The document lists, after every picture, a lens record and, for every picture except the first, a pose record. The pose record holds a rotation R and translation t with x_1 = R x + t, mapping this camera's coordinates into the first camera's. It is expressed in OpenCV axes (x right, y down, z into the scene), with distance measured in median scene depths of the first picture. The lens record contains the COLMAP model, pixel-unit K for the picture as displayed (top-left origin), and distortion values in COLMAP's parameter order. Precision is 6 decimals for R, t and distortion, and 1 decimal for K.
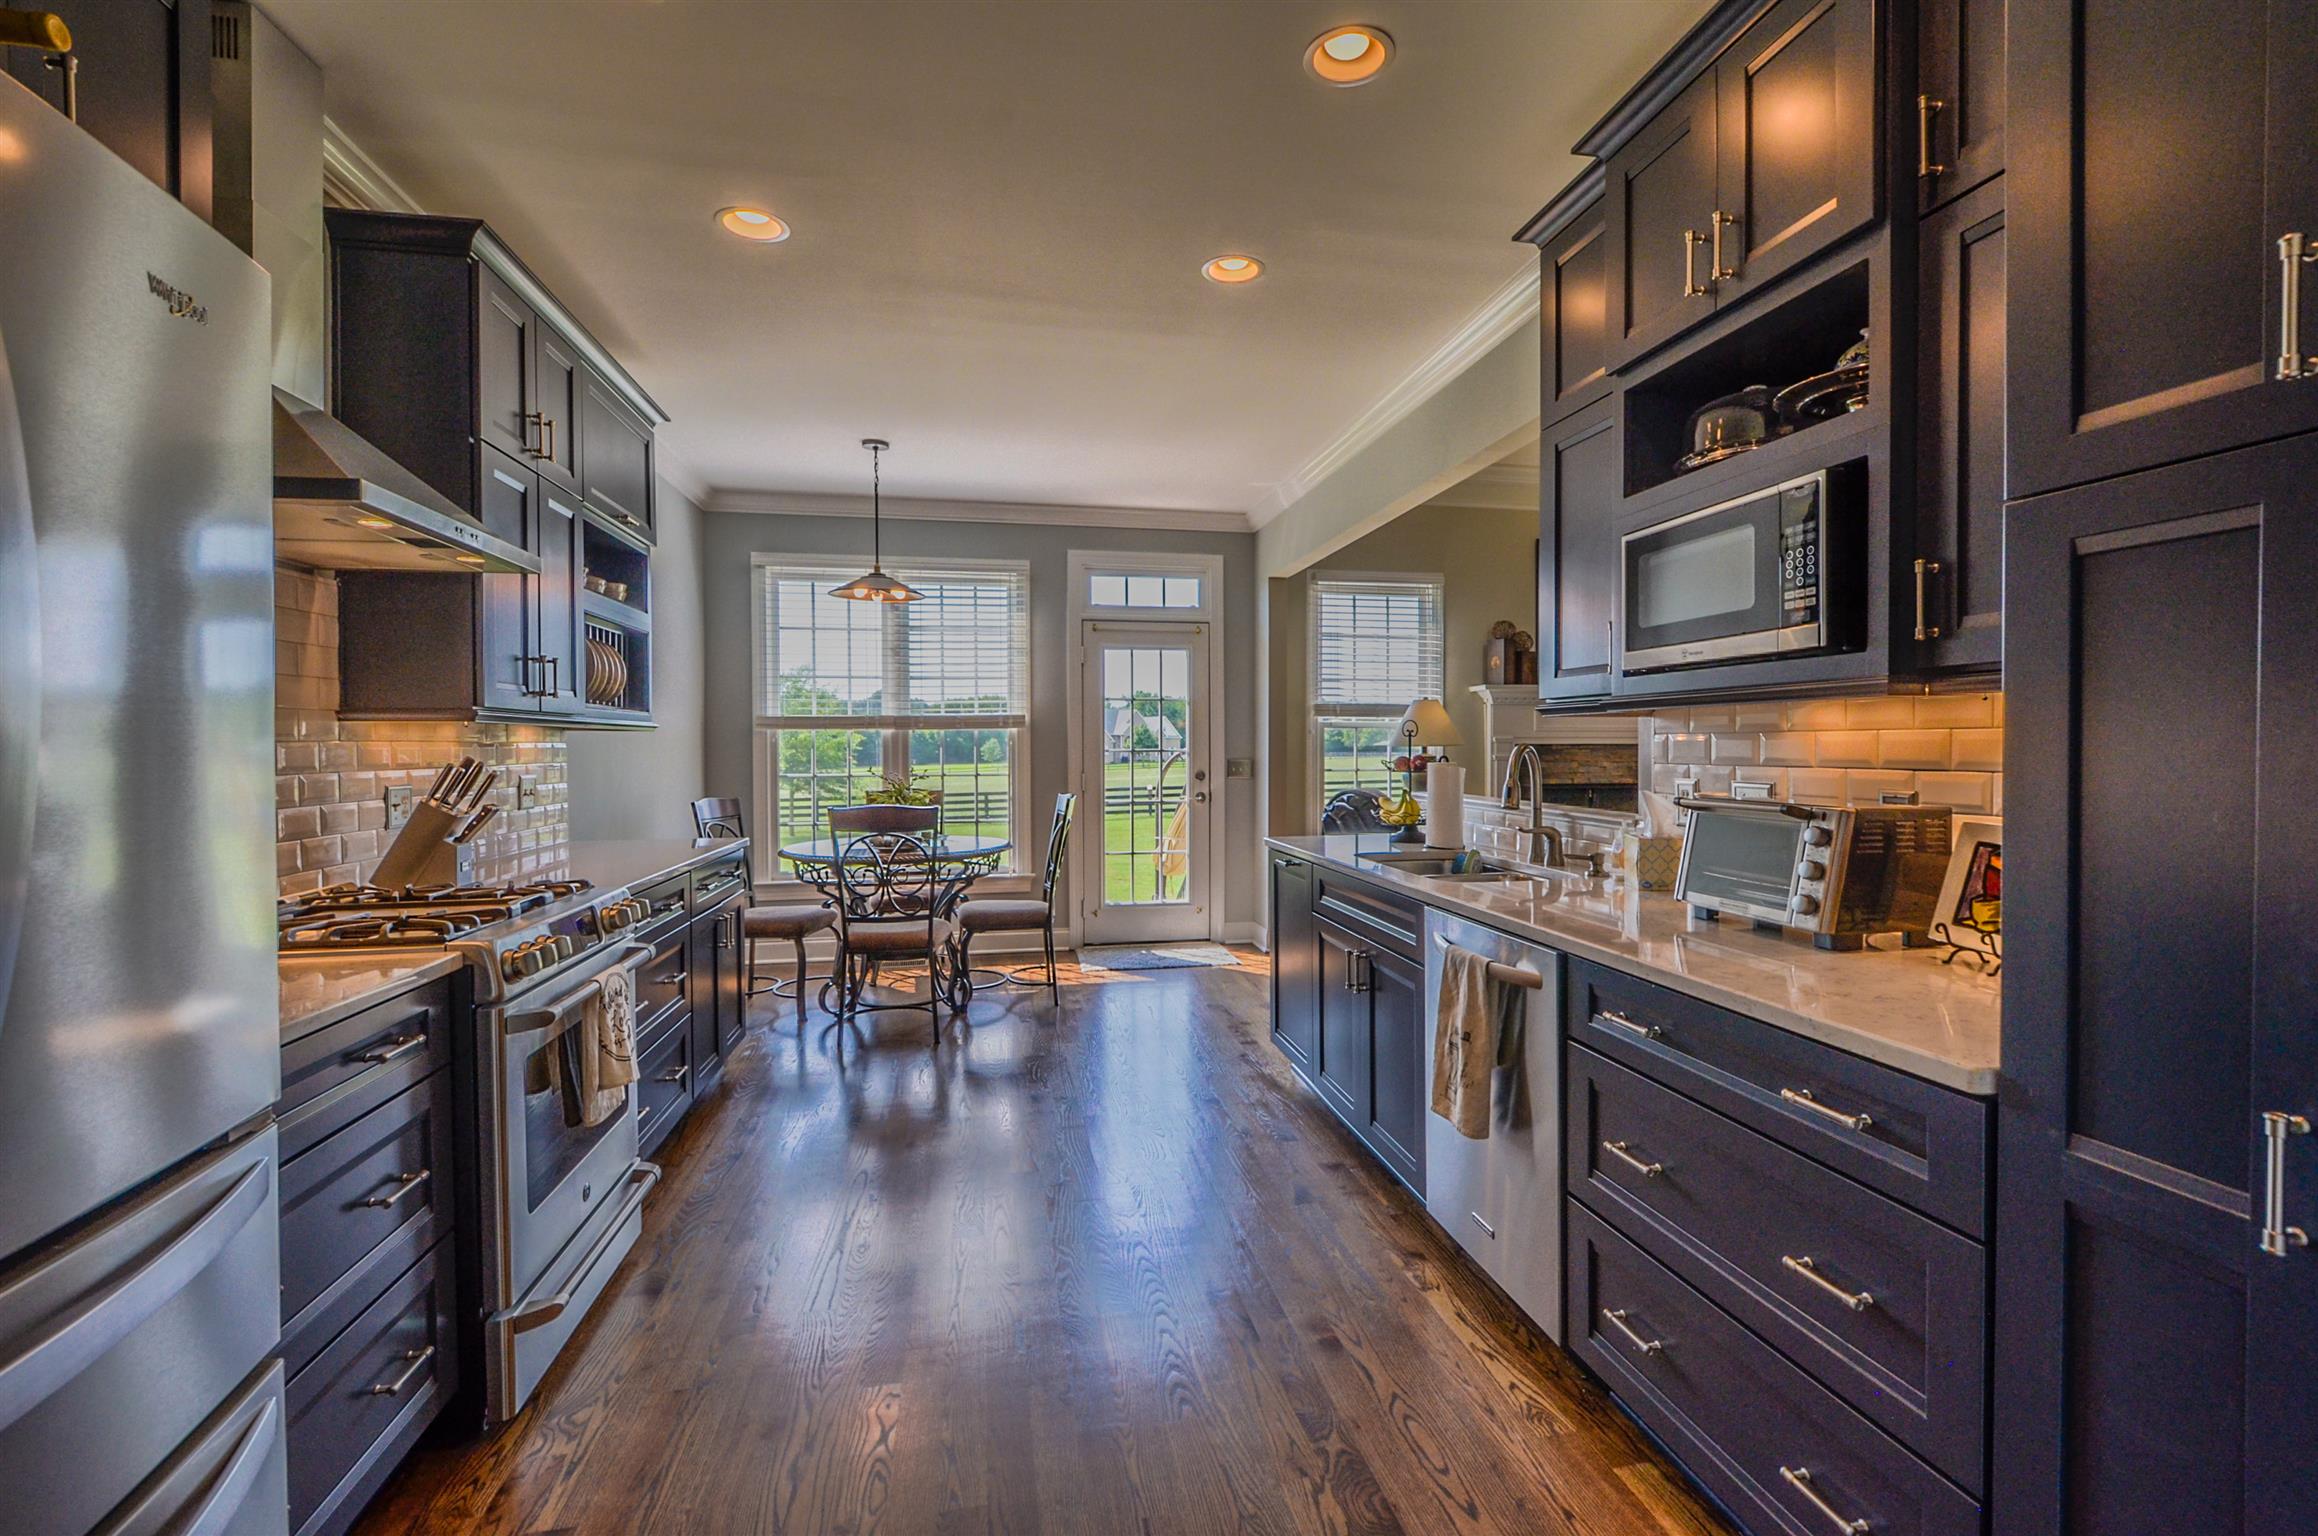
lens RADIAL K [[1040.9, 0, 1170.6], [0, 1040.9, 765.0], [0, 0, 1]] dist [-0.001204, -0.000257]
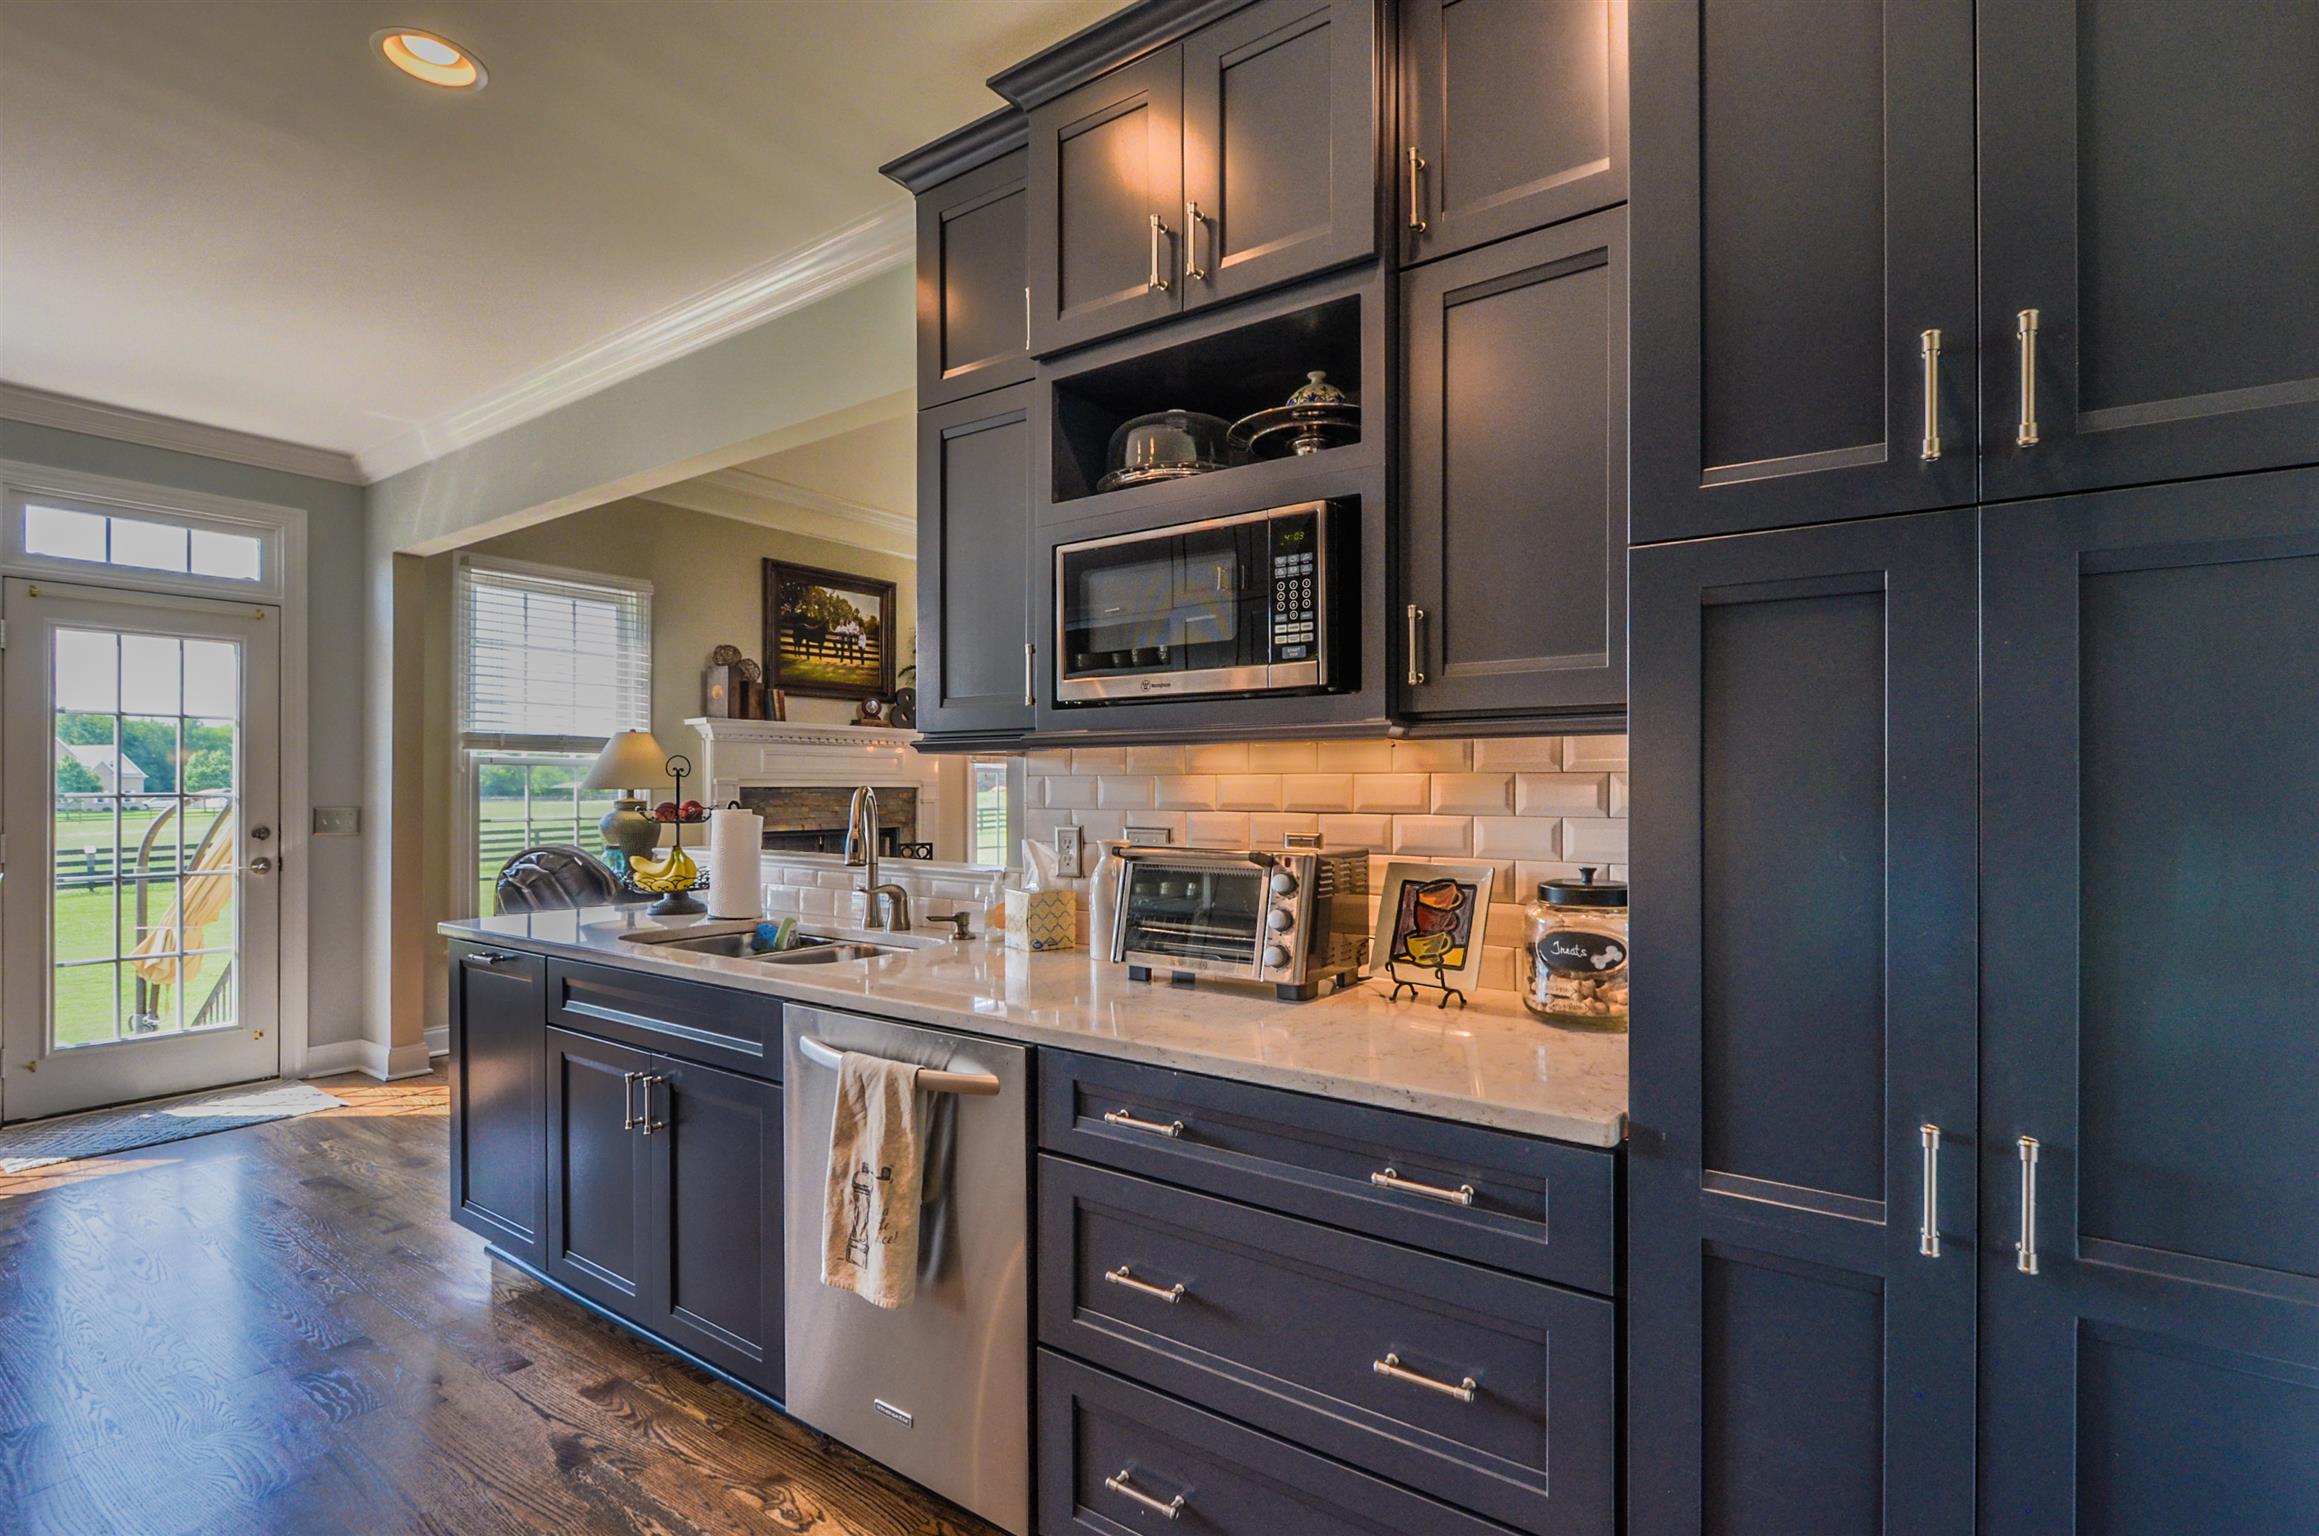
lens RADIAL K [[1067.7, 0, 1191.1], [0, 1067.7, 784.0], [0, 0, 1]] dist [0.000147, -0.000162]
pose [[0.706622, 0.004270, 0.707579, -0.082379], [0.011813, 0.999771, -0.017831, -0.004199], [-0.707493, 0.020959, 0.706410, 0.219470]]
